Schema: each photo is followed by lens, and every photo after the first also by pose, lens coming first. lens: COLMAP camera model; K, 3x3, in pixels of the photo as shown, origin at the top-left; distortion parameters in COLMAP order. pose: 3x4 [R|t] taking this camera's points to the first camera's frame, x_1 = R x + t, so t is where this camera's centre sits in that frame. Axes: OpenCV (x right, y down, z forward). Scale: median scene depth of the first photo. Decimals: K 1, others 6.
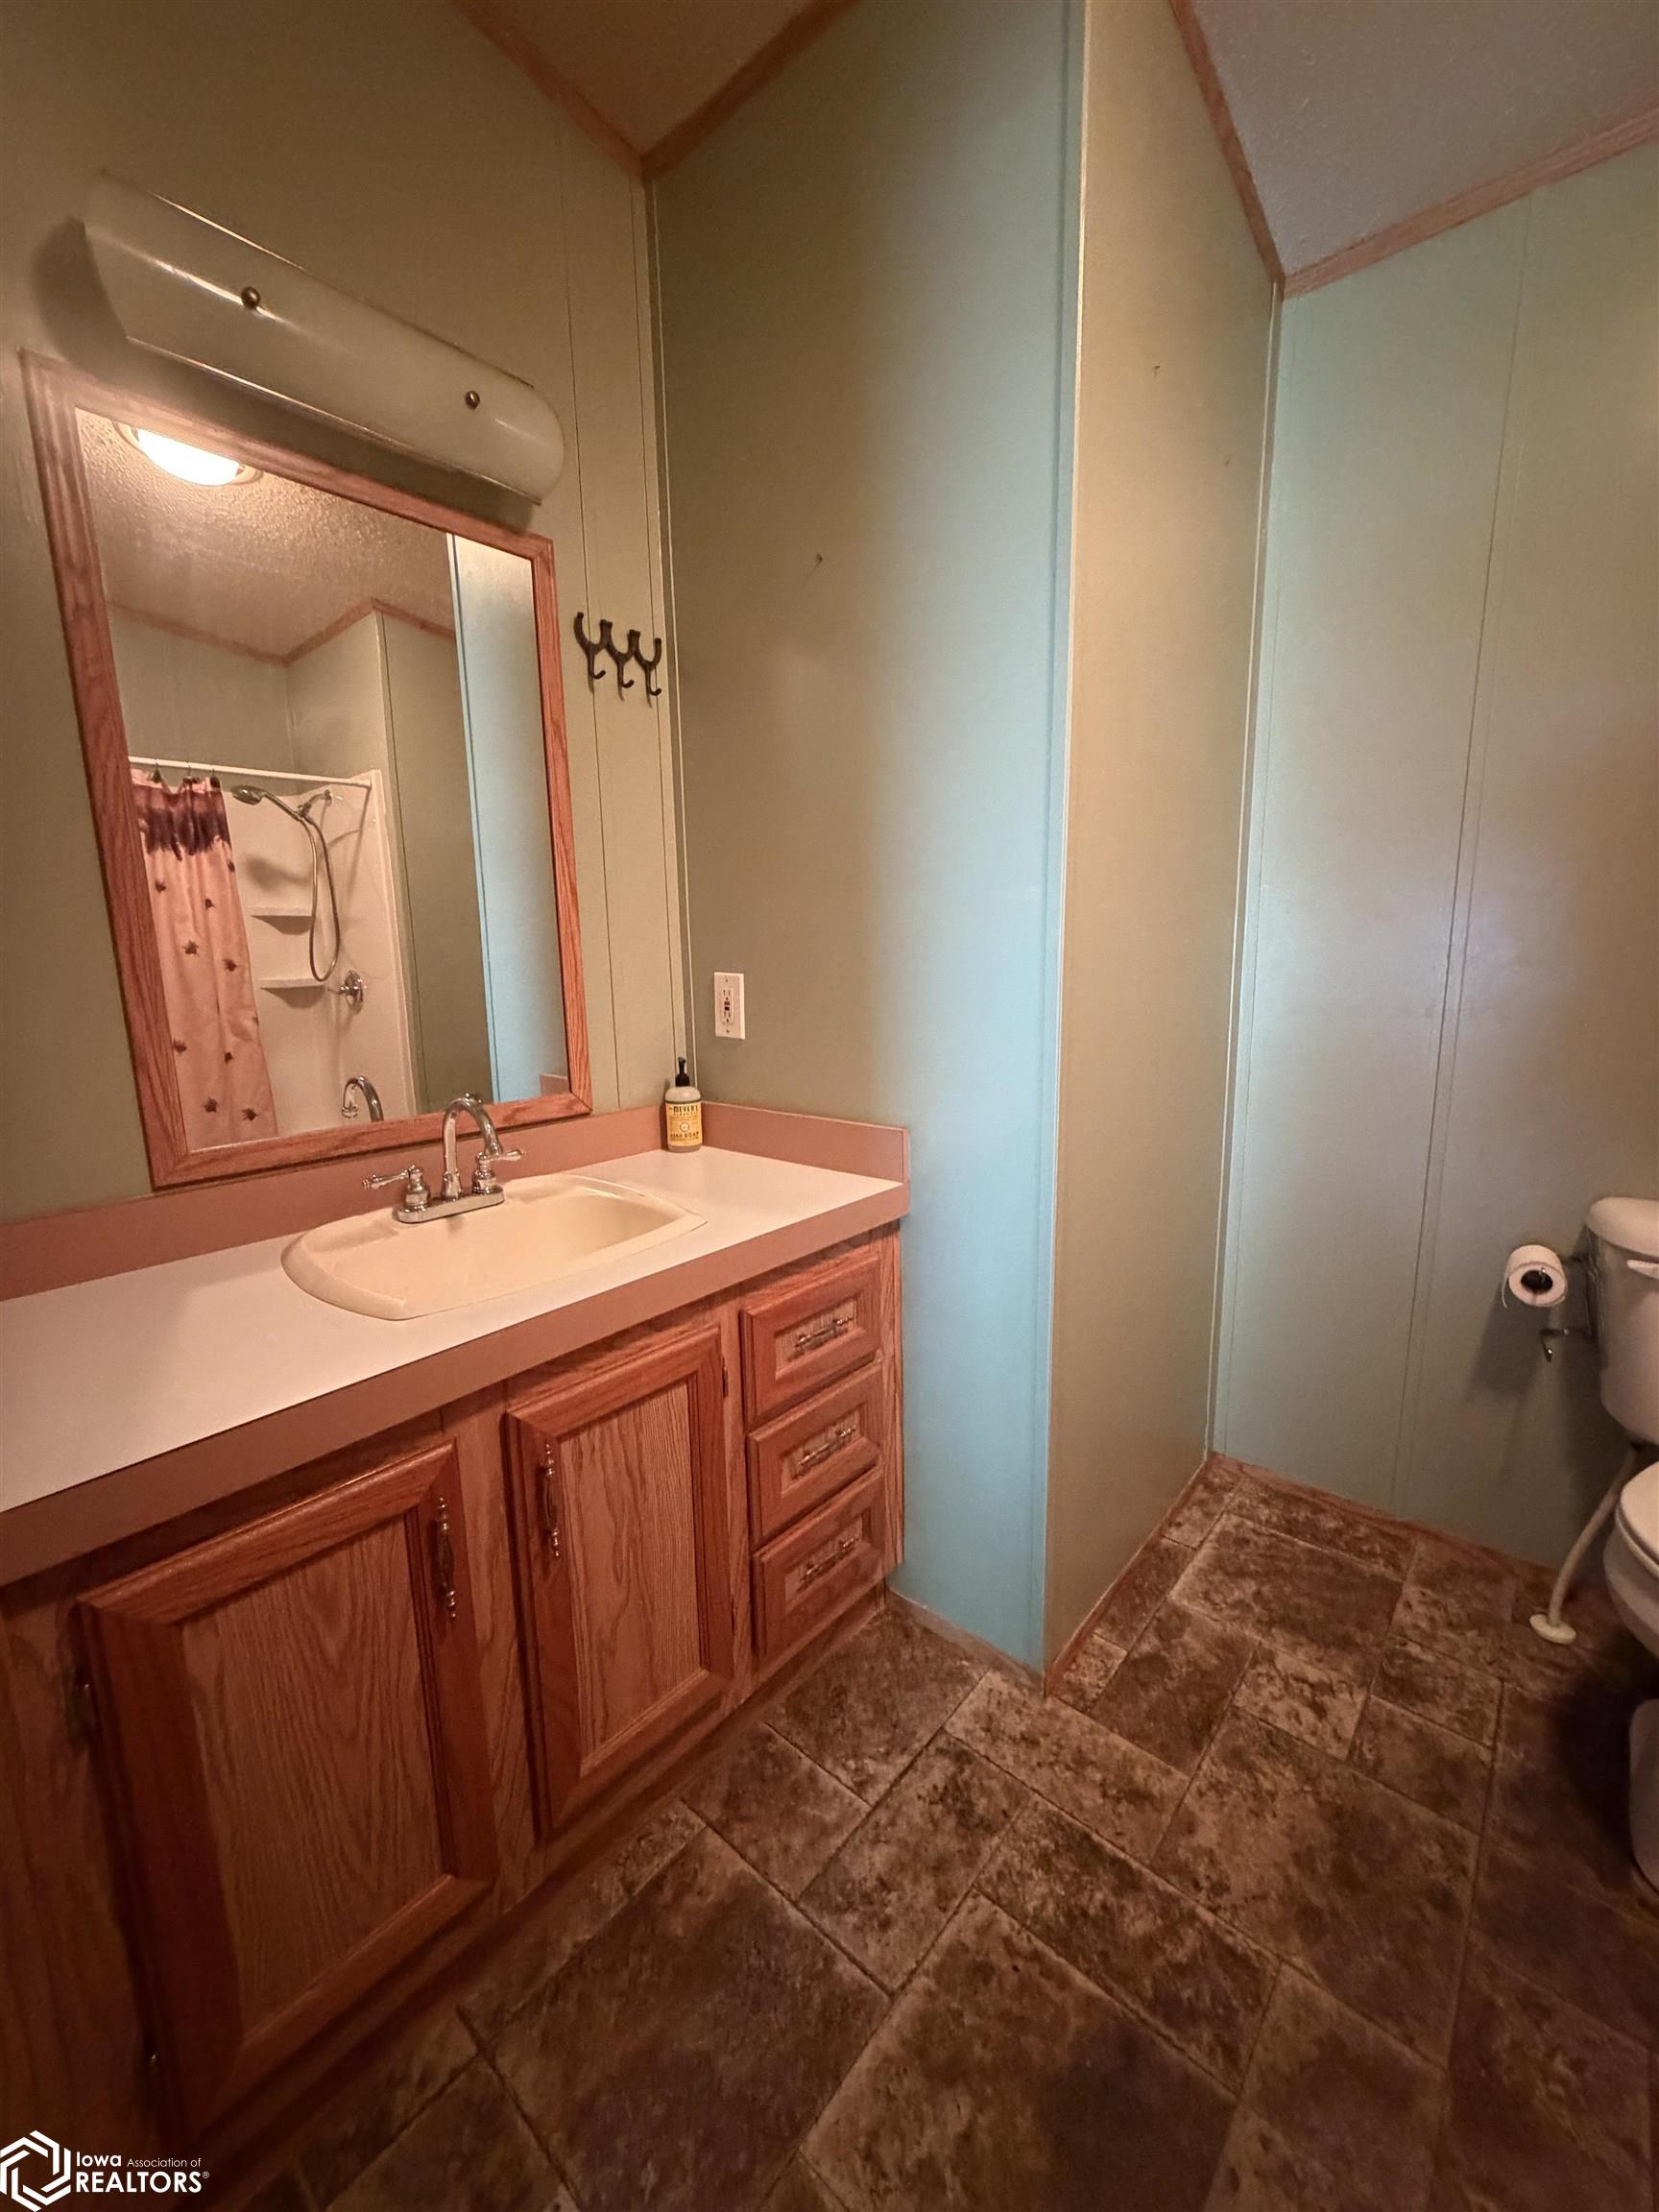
lens RADIAL K [[881.4, 0, 826.7], [0, 881.4, 1099.2], [0, 0, 1]] dist [-0.000282, 0.000099]
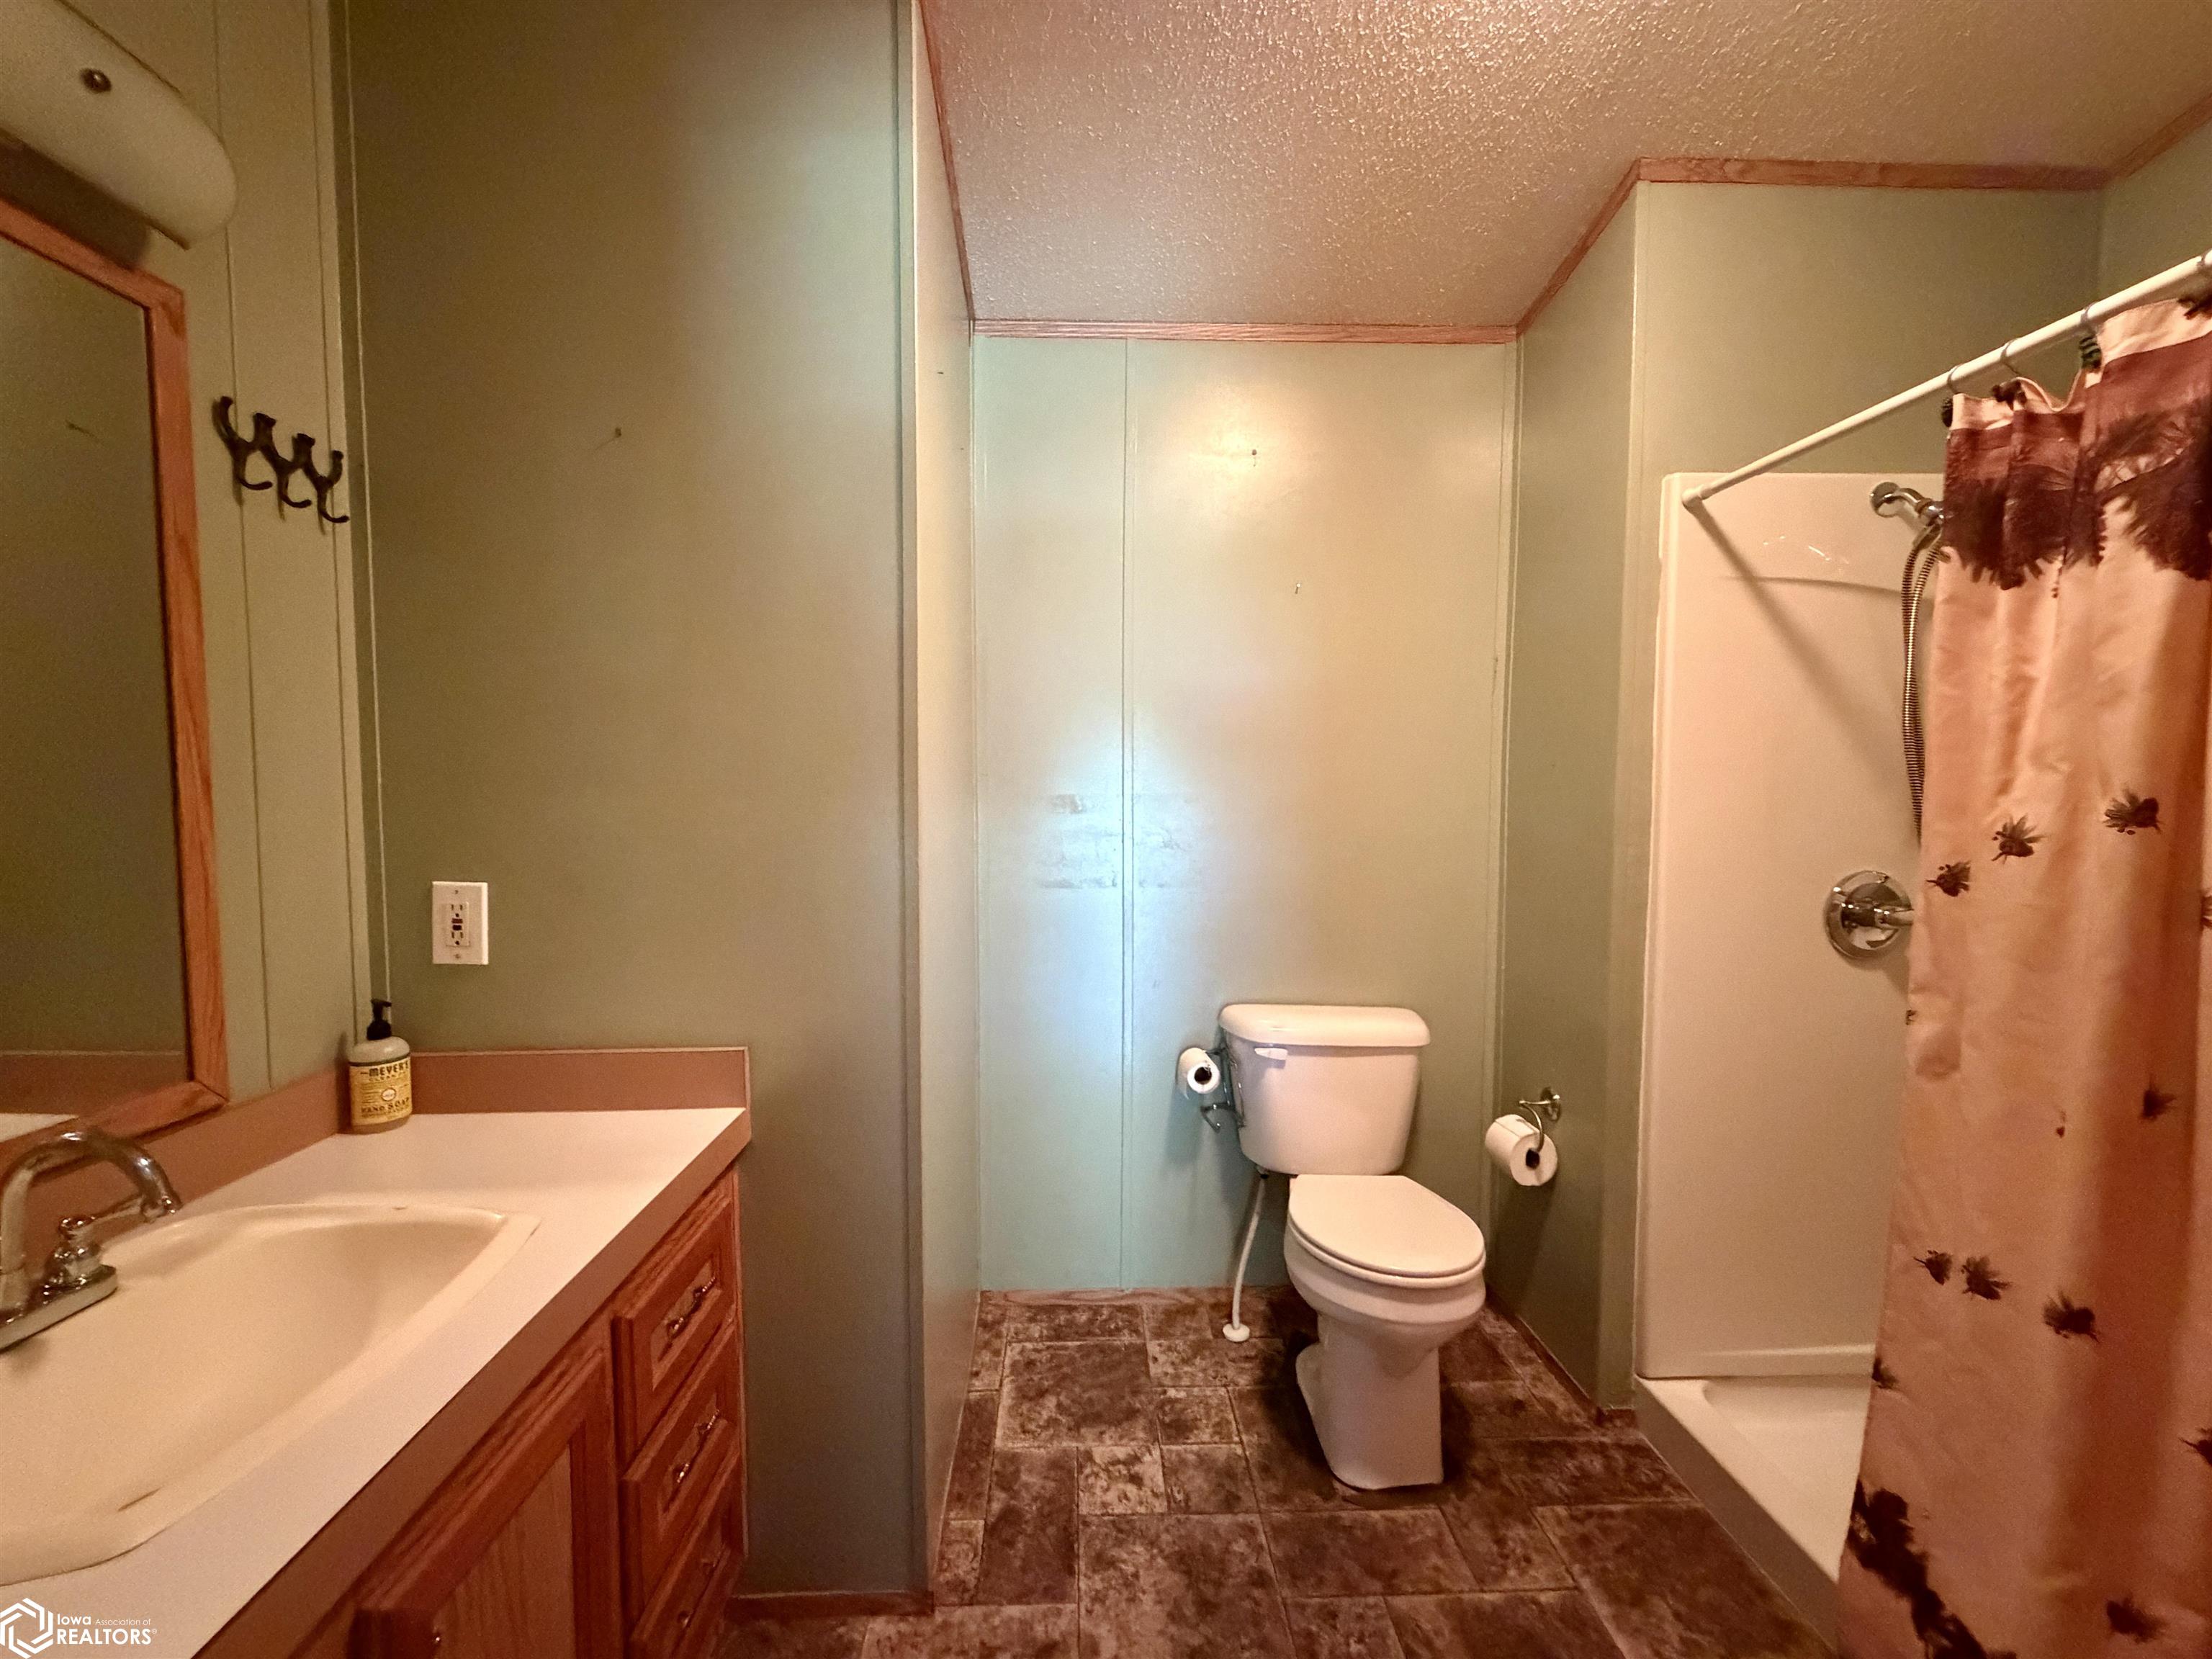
lens RADIAL K [[881.4, 0, 1096.4], [0, 881.4, 836.5], [0, 0, 1]] dist [-0.000282, 0.000099]
pose [[0.733439, -0.018484, 0.679504, -0.256315], [0.105170, 0.990679, -0.086570, -0.063704], [-0.671570, 0.134958, 0.728547, 0.054727]]
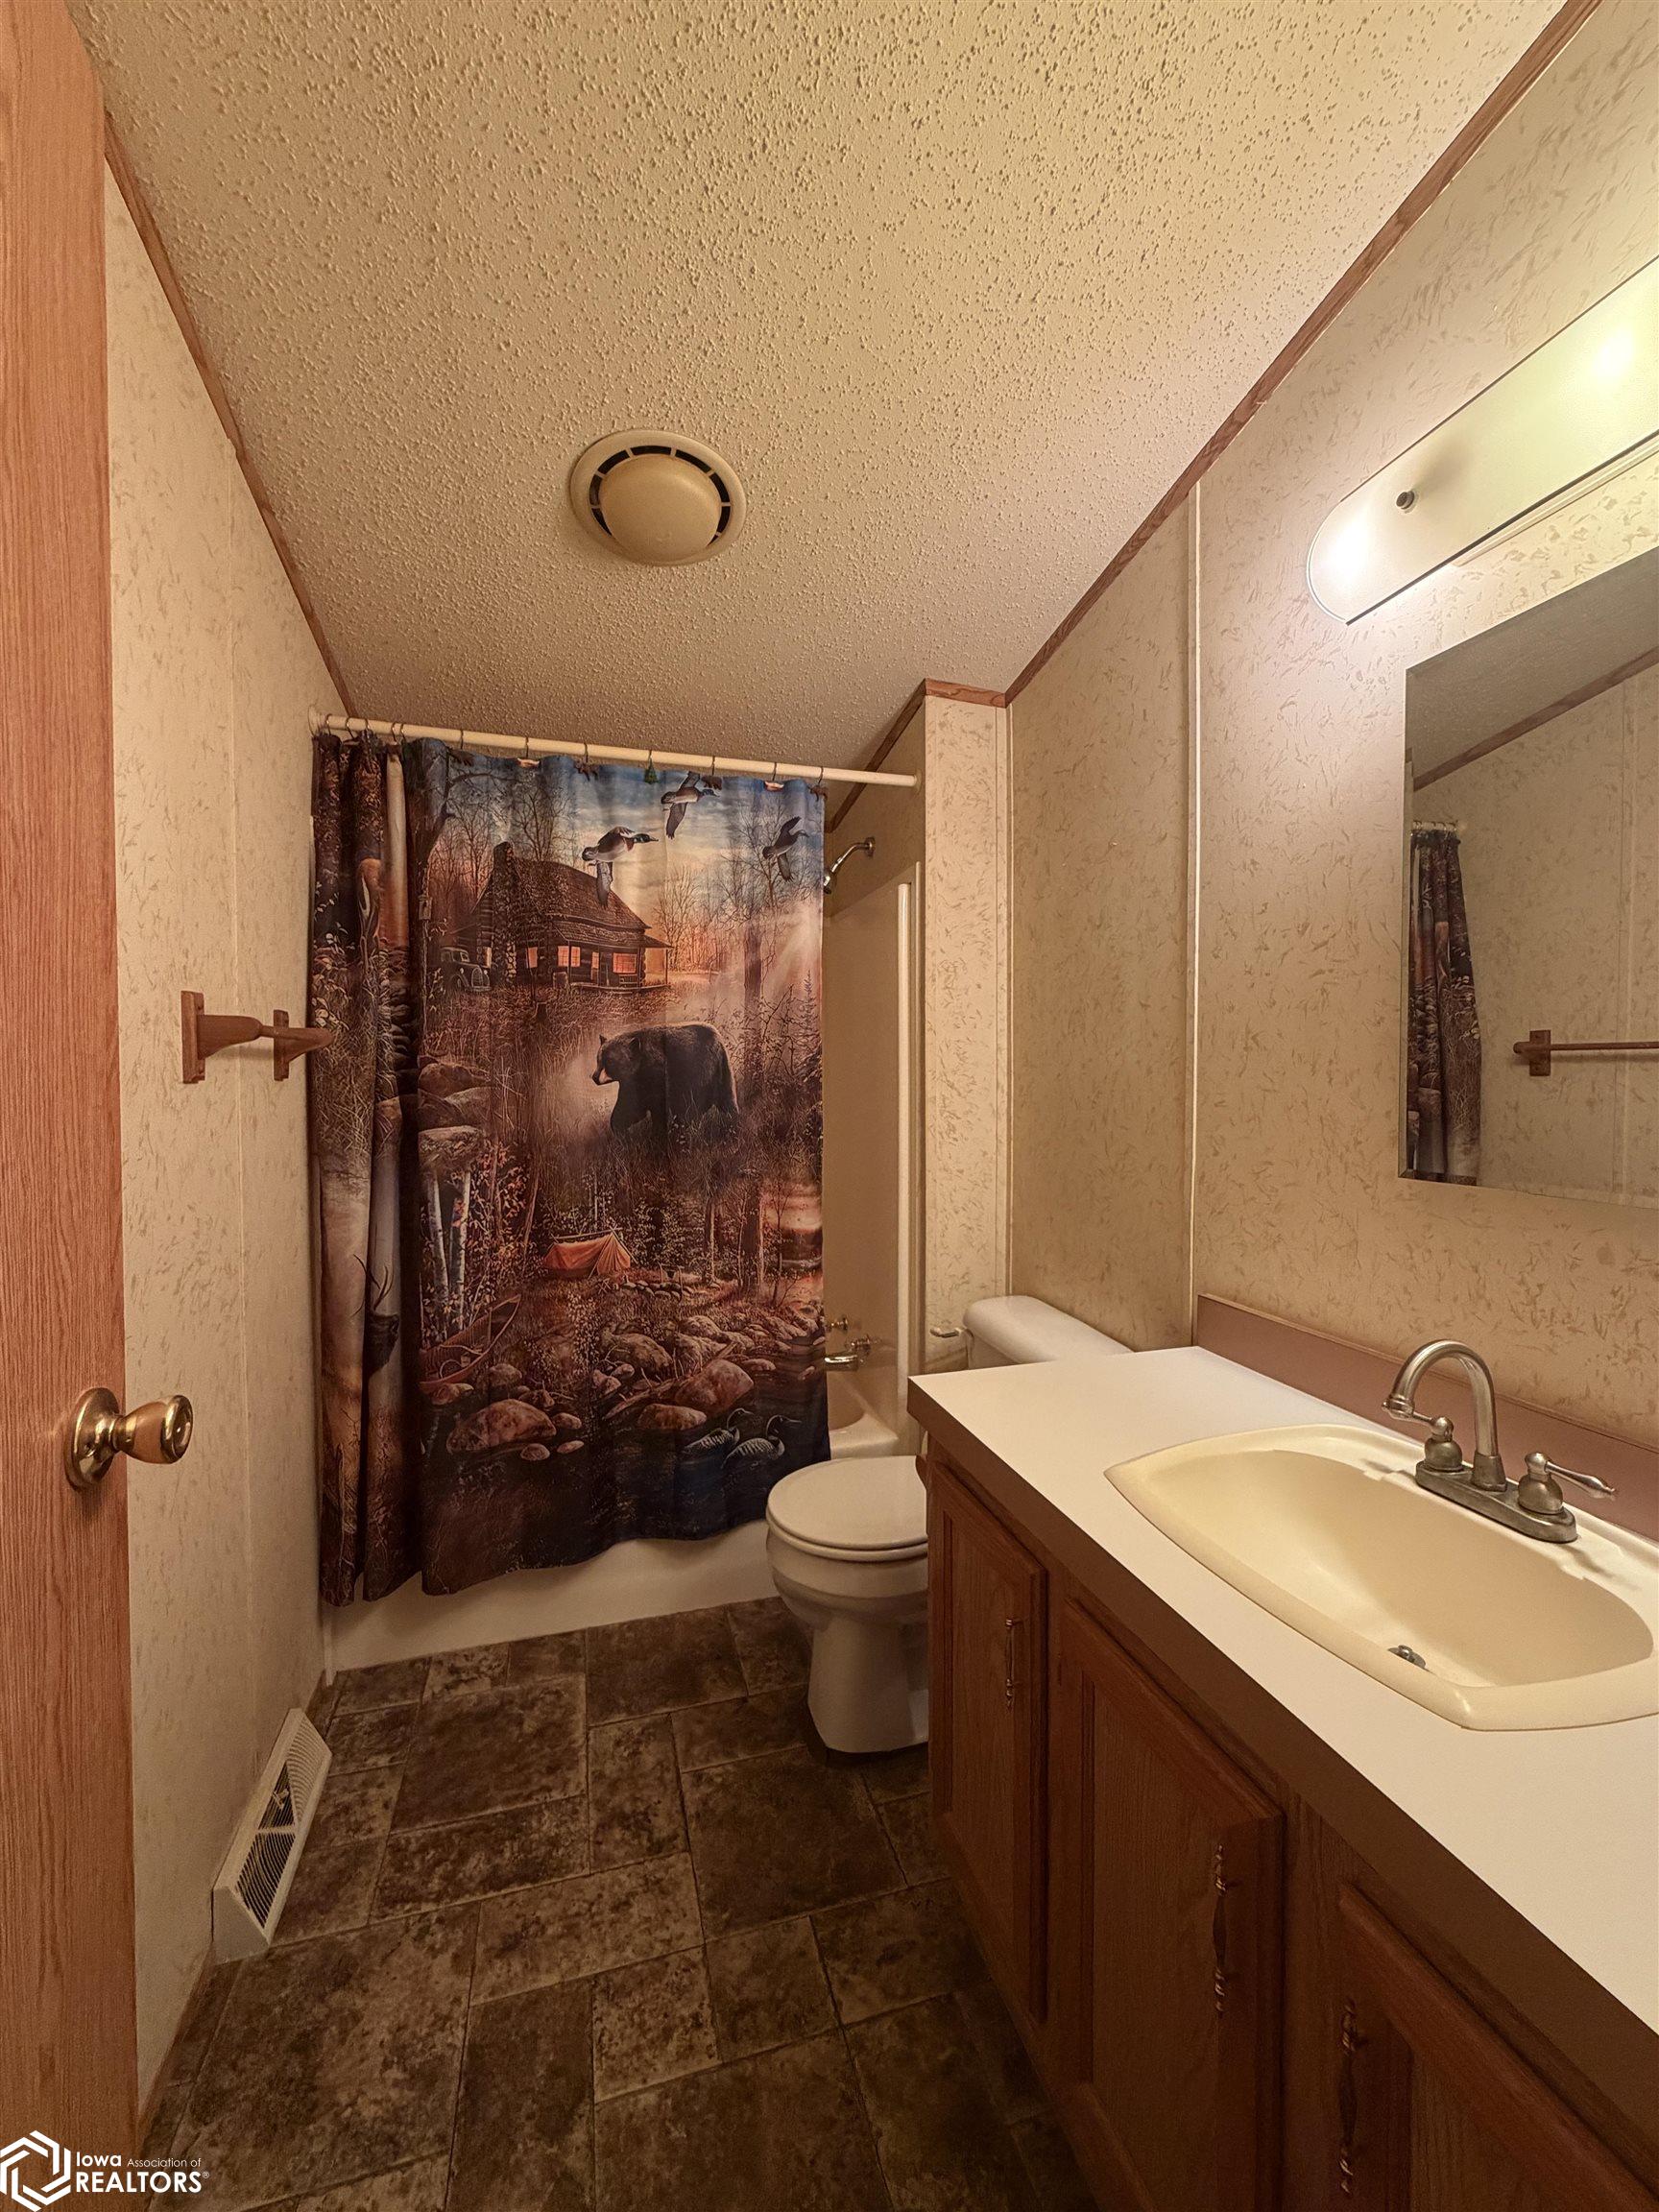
lens RADIAL K [[881.4, 0, 826.7], [0, 881.4, 1099.2], [0, 0, 1]] dist [-0.000282, 0.000099]
pose [[-0.543208, 0.032198, -0.838981, 0.850194], [-0.134640, 0.982991, 0.124900, -0.317007], [0.828732, 0.180807, -0.529634, 1.442458]]
